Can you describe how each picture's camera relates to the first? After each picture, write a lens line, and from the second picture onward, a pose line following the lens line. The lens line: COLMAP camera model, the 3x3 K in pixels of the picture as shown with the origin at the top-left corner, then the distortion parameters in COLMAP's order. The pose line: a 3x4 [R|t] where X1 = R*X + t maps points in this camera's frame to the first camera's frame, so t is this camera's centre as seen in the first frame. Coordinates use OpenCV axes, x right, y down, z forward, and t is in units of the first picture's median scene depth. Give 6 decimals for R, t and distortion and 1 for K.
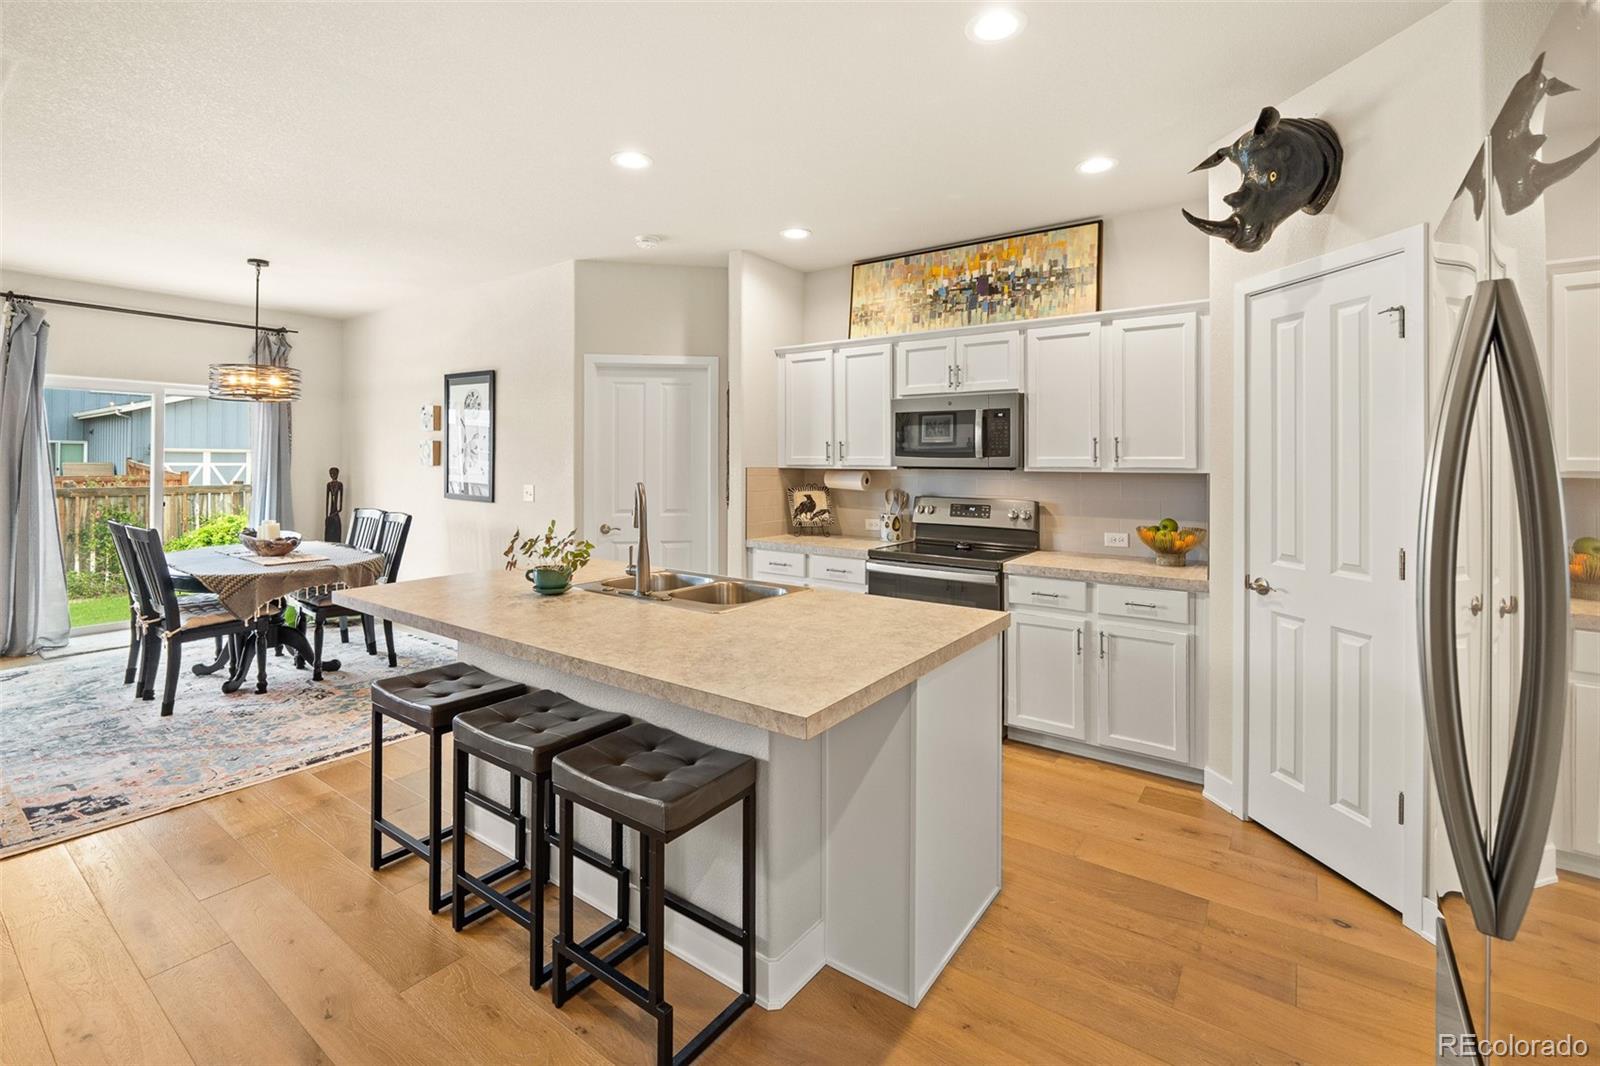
lens RADIAL K [[683.2, 0, 802.0], [0, 683.2, 456.3], [0, 0, 1]] dist [-0.001211, -0.000146]
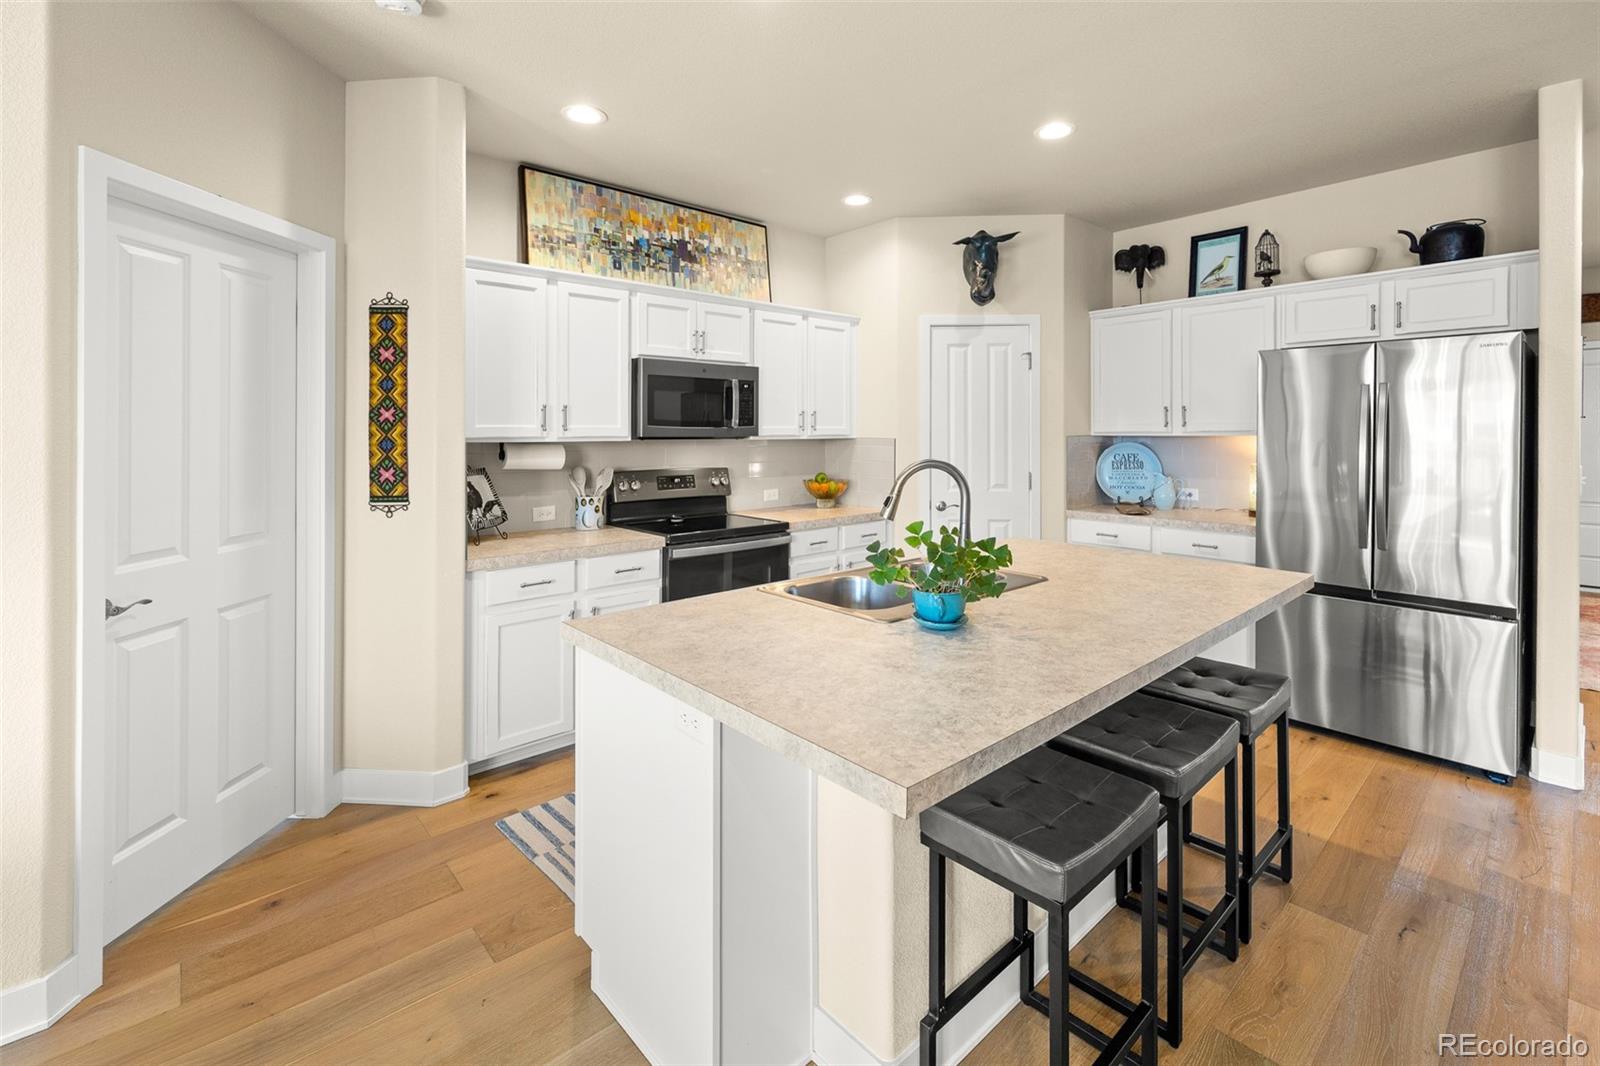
lens RADIAL K [[700.3, 0, 768.3], [0, 700.3, 435.8], [0, 0, 1]] dist [-0.013485, -0.000039]
pose [[0.254080, -0.011113, 0.967119, -0.667267], [-0.002803, 0.999921, 0.012227, 0.001820], [-0.967179, -0.005818, 0.254029, 0.622851]]
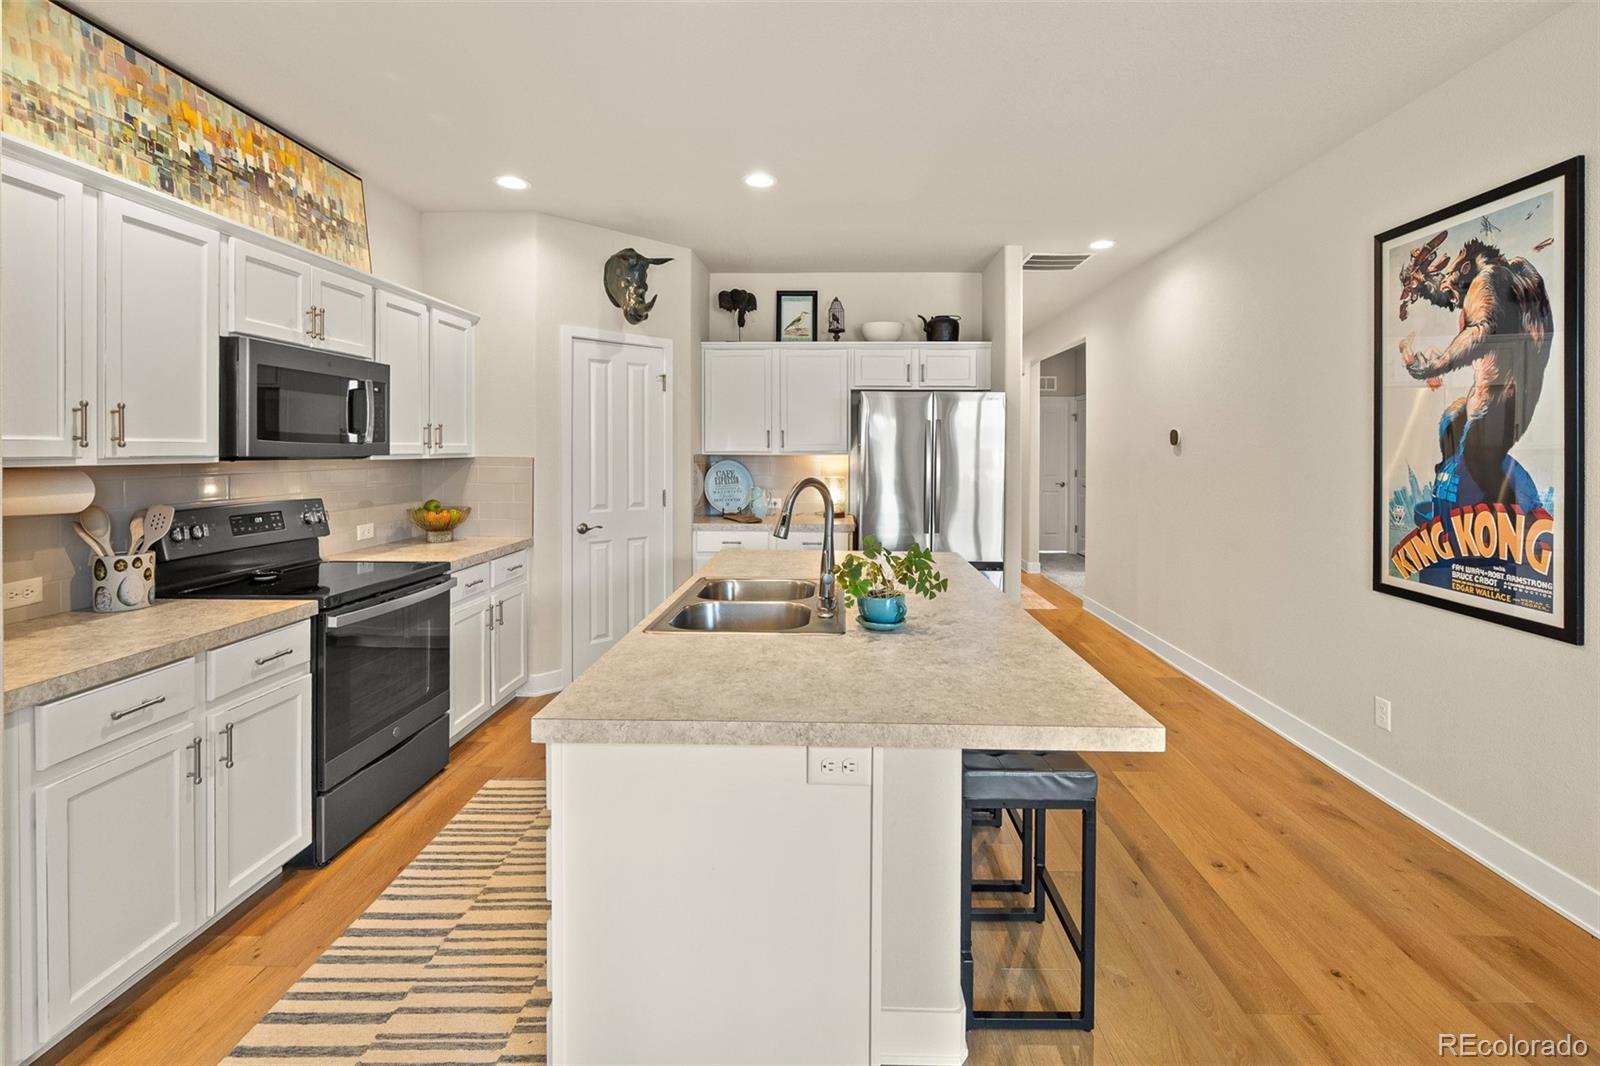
lens RADIAL K [[722.8, 0, 825.5], [0, 722.8, 458.6], [0, 0, 1]] dist [-0.002716, 0.000172]
pose [[-0.568471, -0.016782, 0.822532, -0.631668], [-0.012300, 0.999854, 0.011900, 0.002861], [-0.822612, -0.003352, -0.568594, 0.940434]]
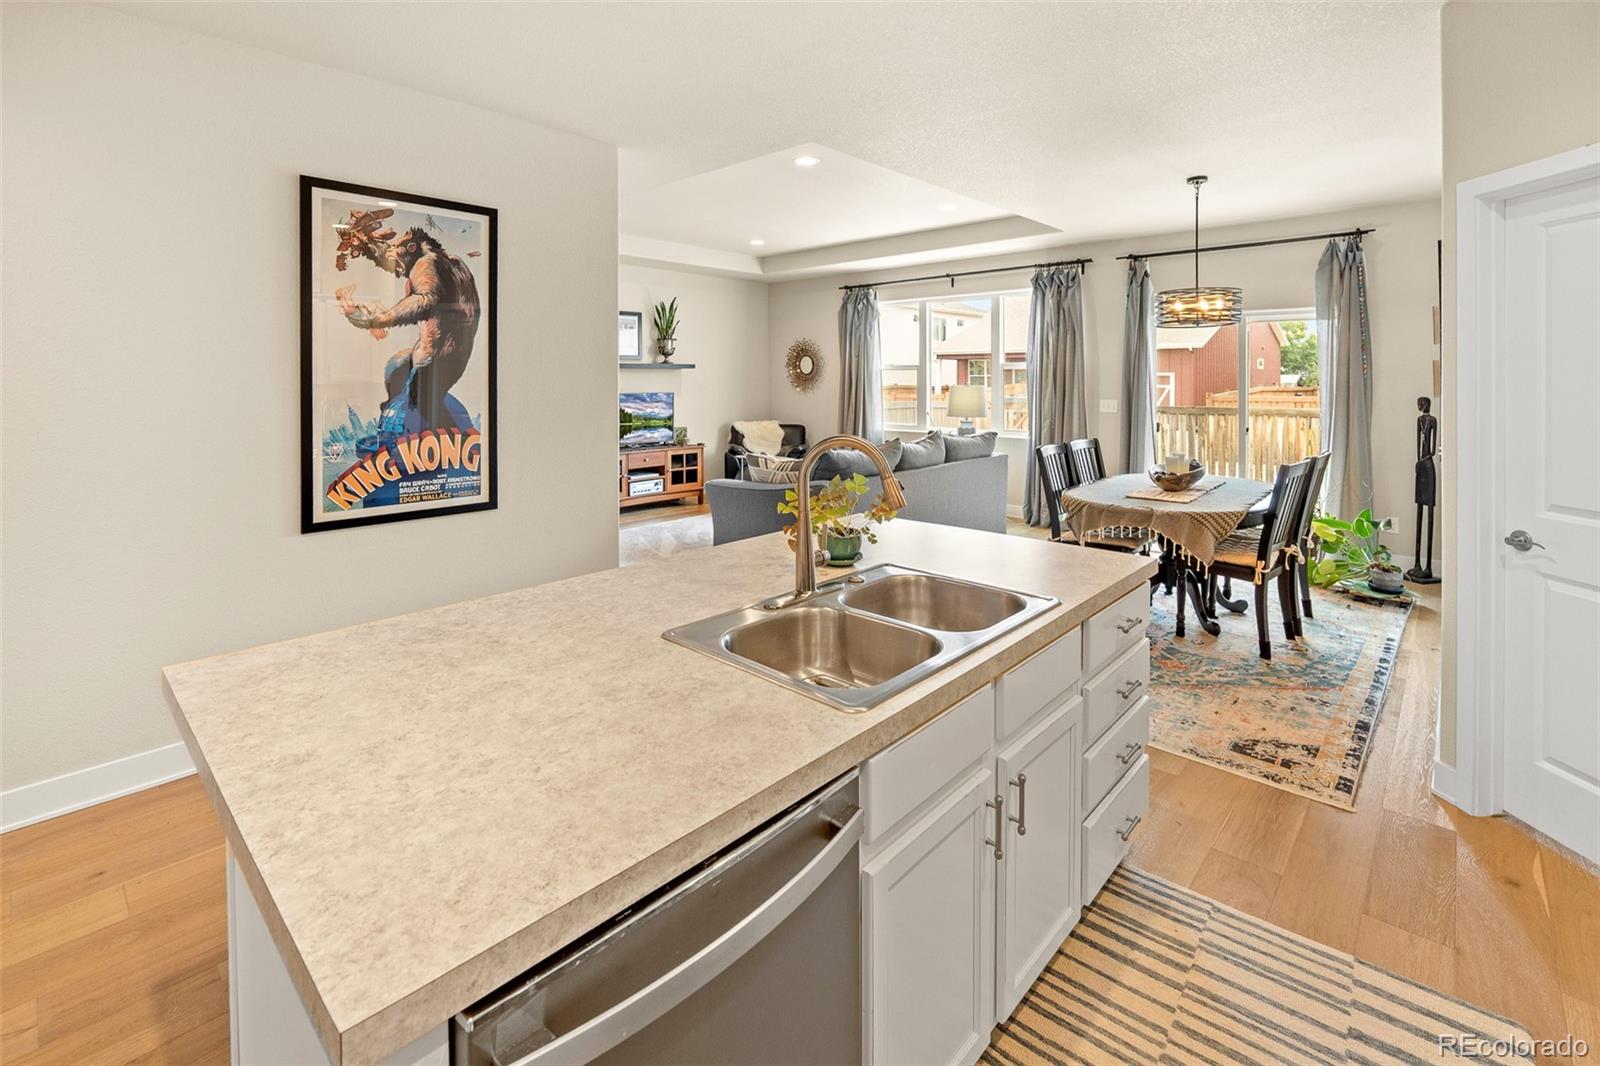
lens RADIAL K [[730.7, 0, 816.3], [0, 730.7, 378.7], [0, 0, 1]] dist [-0.003355, -0.000240]
pose [[-0.104250, -0.004585, -0.994541, 0.304574], [0.008977, 0.999944, -0.005551, -0.007990], [0.994511, -0.009507, -0.104203, 0.661639]]
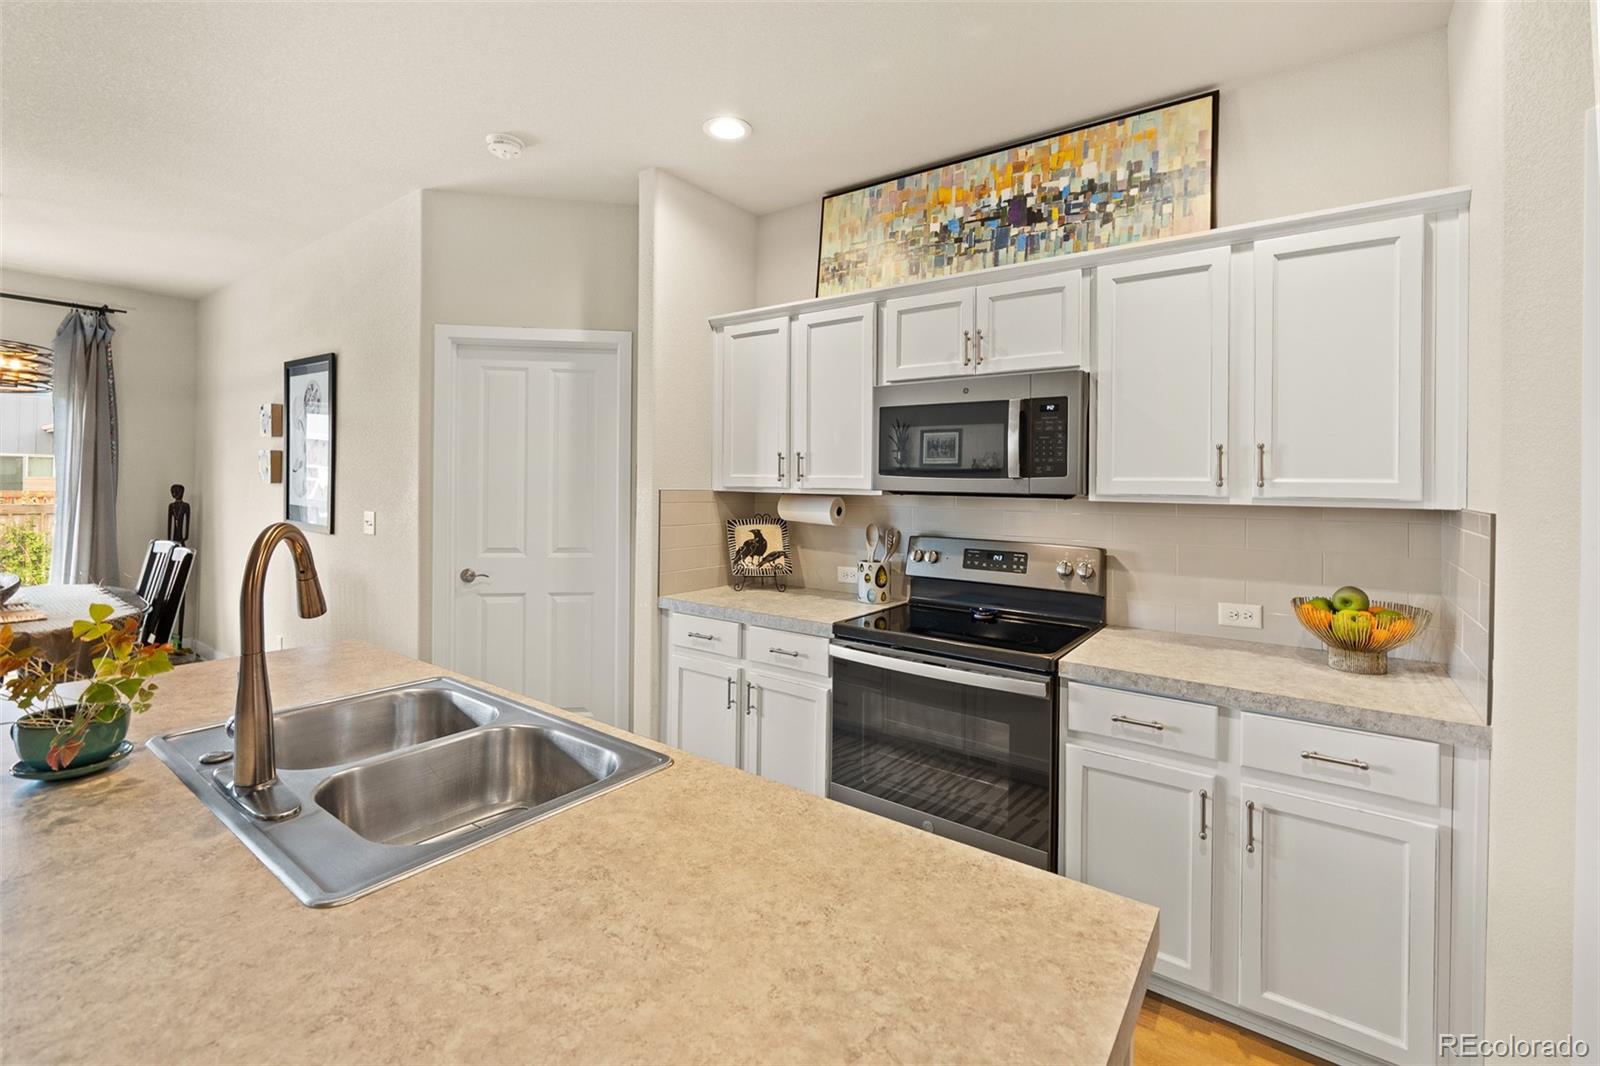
lens RADIAL K [[679.6, 0, 796.4], [0, 679.6, 479.8], [0, 0, 1]] dist [-0.005610, -0.000328]
pose [[0.999929, 0.009102, -0.007737, 0.062920], [-0.009079, 0.999954, 0.003011, 0.003182], [0.007764, -0.002940, 0.999966, 0.355109]]
